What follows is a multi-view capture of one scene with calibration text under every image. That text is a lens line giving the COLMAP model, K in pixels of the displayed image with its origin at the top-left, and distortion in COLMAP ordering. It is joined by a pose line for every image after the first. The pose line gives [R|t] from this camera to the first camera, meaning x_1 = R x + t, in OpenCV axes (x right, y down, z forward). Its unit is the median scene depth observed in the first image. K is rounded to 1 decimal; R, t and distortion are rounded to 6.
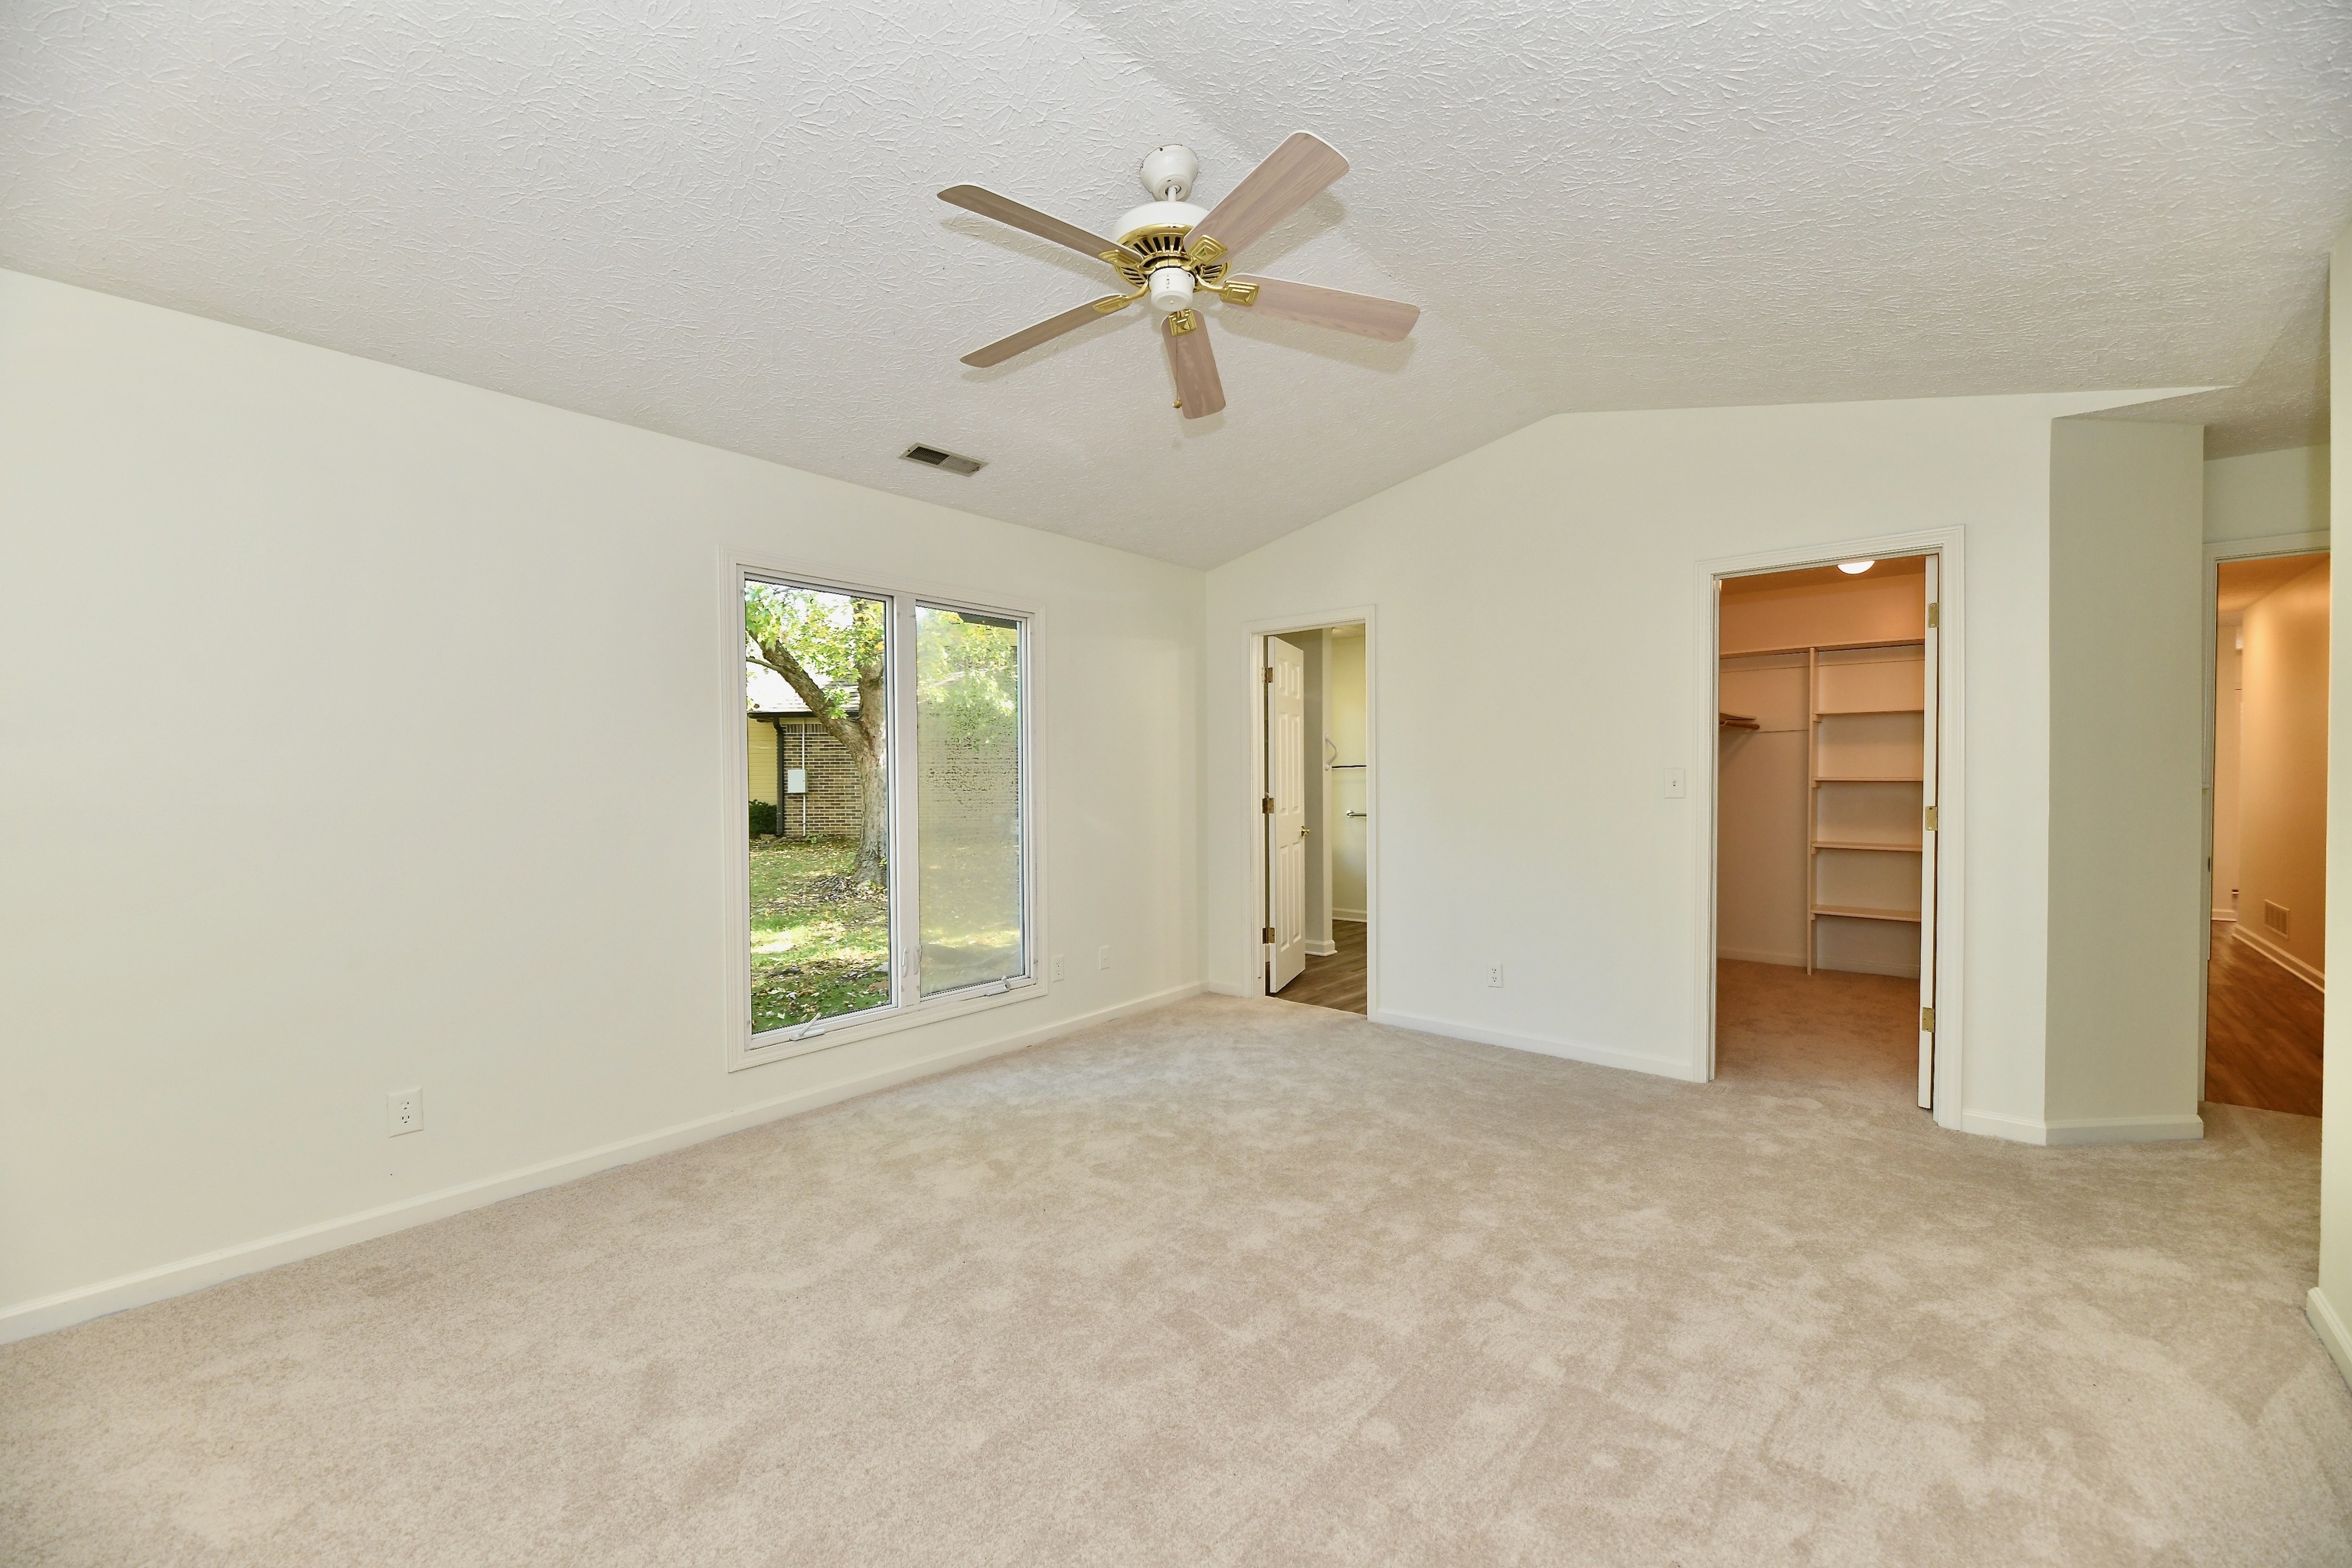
lens RADIAL K [[940.7, 0, 1168.6], [0, 940.7, 791.8], [0, 0, 1]] dist [0.001992, -0.004959]
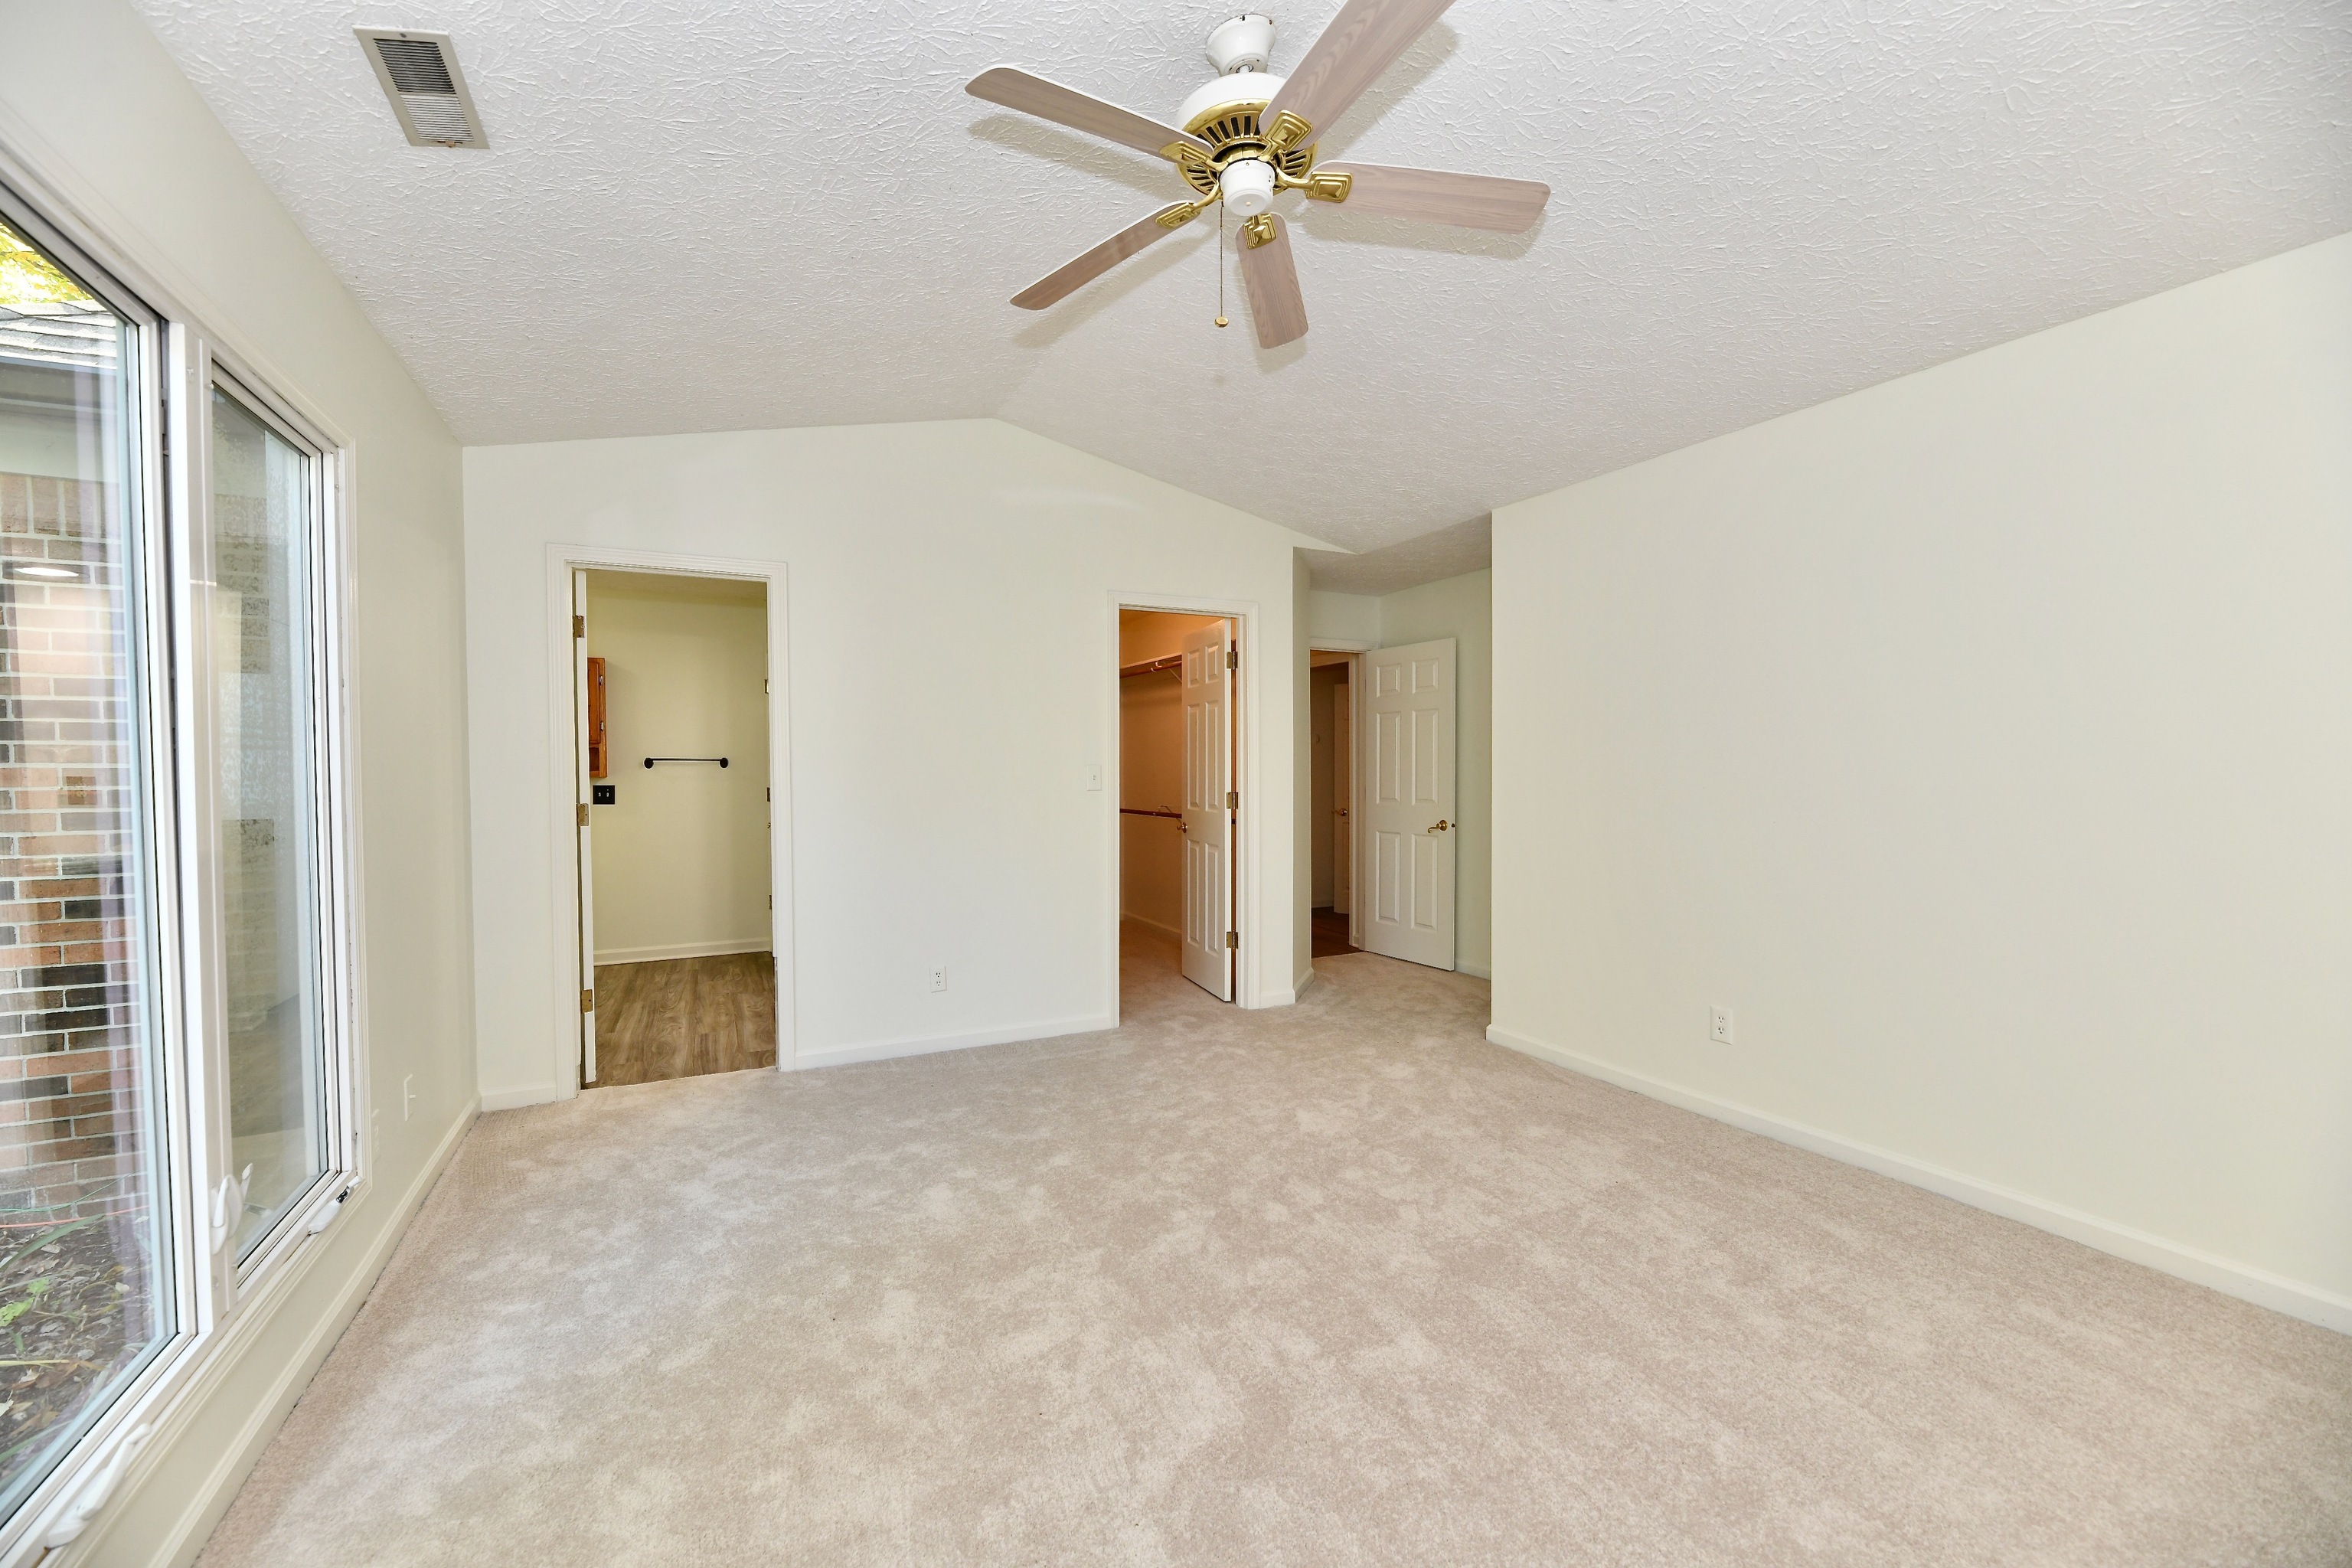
lens RADIAL K [[940.7, 0, 1168.6], [0, 940.7, 791.8], [0, 0, 1]] dist [0.001992, -0.004959]
pose [[0.396919, -0.017205, 0.917692, -0.533999], [0.019211, 0.999761, 0.010434, -0.001858], [-0.917653, 0.013488, 0.397155, 0.490922]]
